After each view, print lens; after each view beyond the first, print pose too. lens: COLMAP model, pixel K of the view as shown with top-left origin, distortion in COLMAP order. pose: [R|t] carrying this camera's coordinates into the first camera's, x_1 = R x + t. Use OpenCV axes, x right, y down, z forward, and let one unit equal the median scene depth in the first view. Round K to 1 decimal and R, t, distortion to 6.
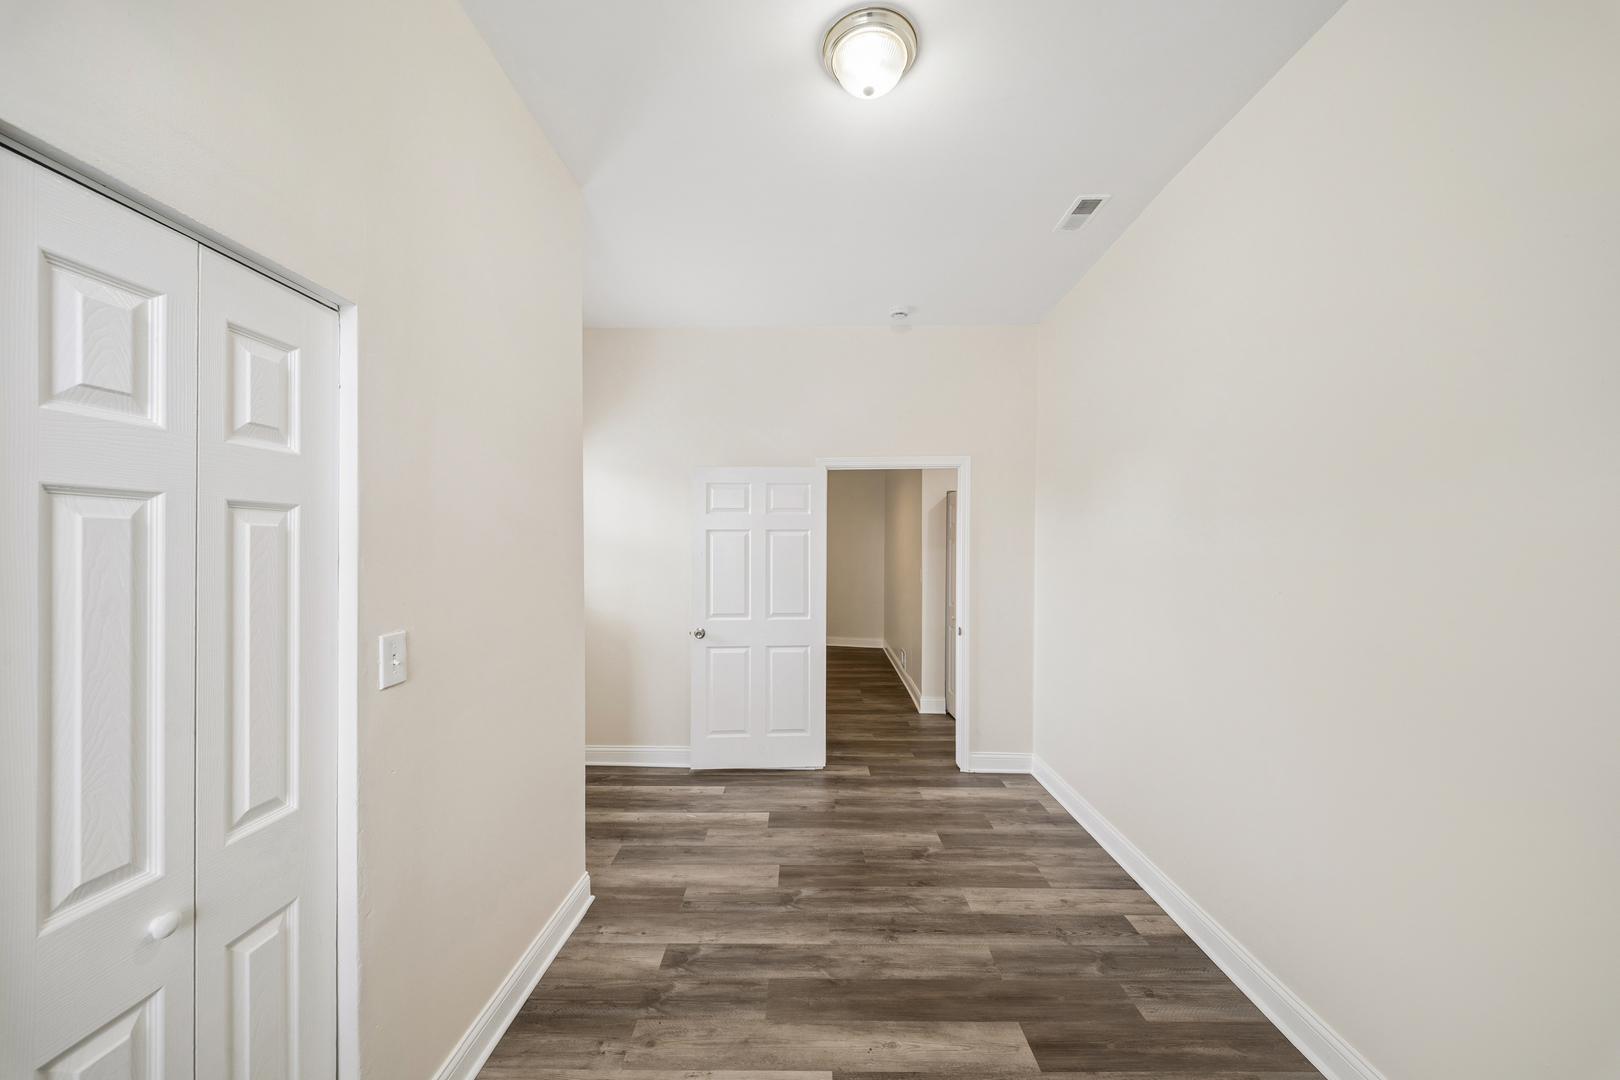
lens RADIAL K [[562.8, 0, 801.8], [0, 562.8, 541.5], [0, 0, 1]] dist [0.010342, -0.012733]
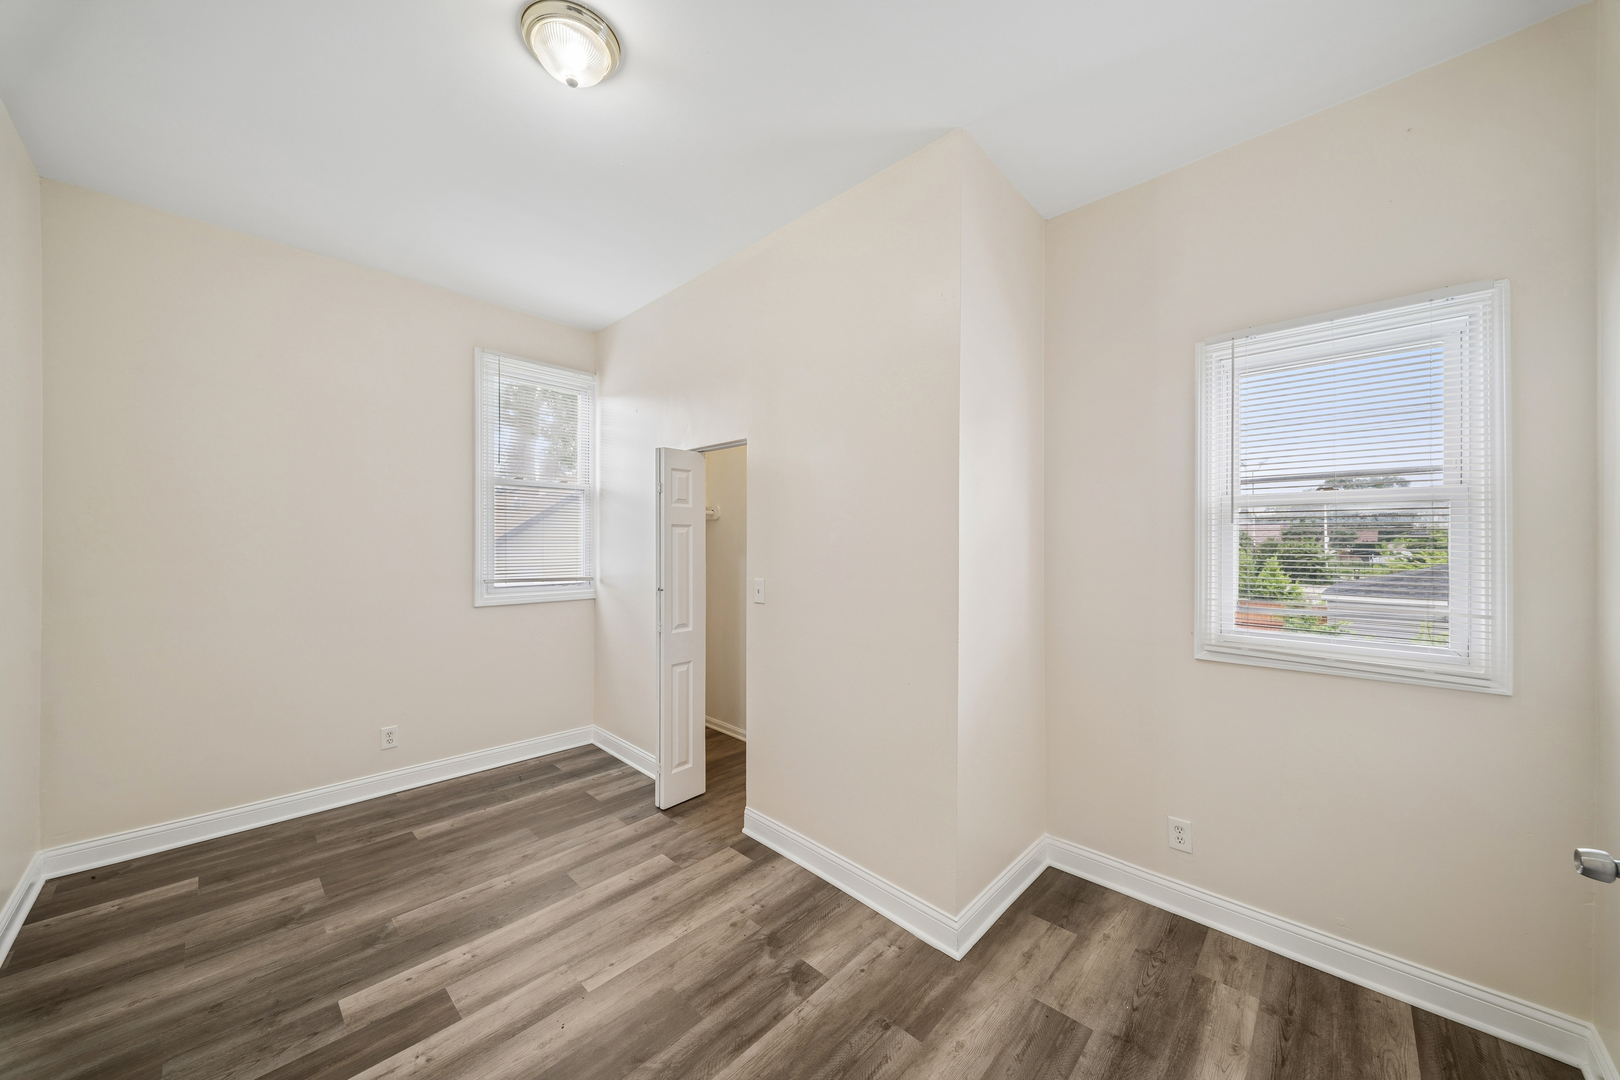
lens RADIAL K [[562.8, 0, 801.8], [0, 562.8, 541.5], [0, 0, 1]] dist [0.010342, -0.012733]
pose [[-0.680785, -0.000658, -0.732483, 0.489370], [0.002386, 0.999992, -0.003115, 0.020971], [0.732480, -0.003868, -0.680778, 1.718203]]
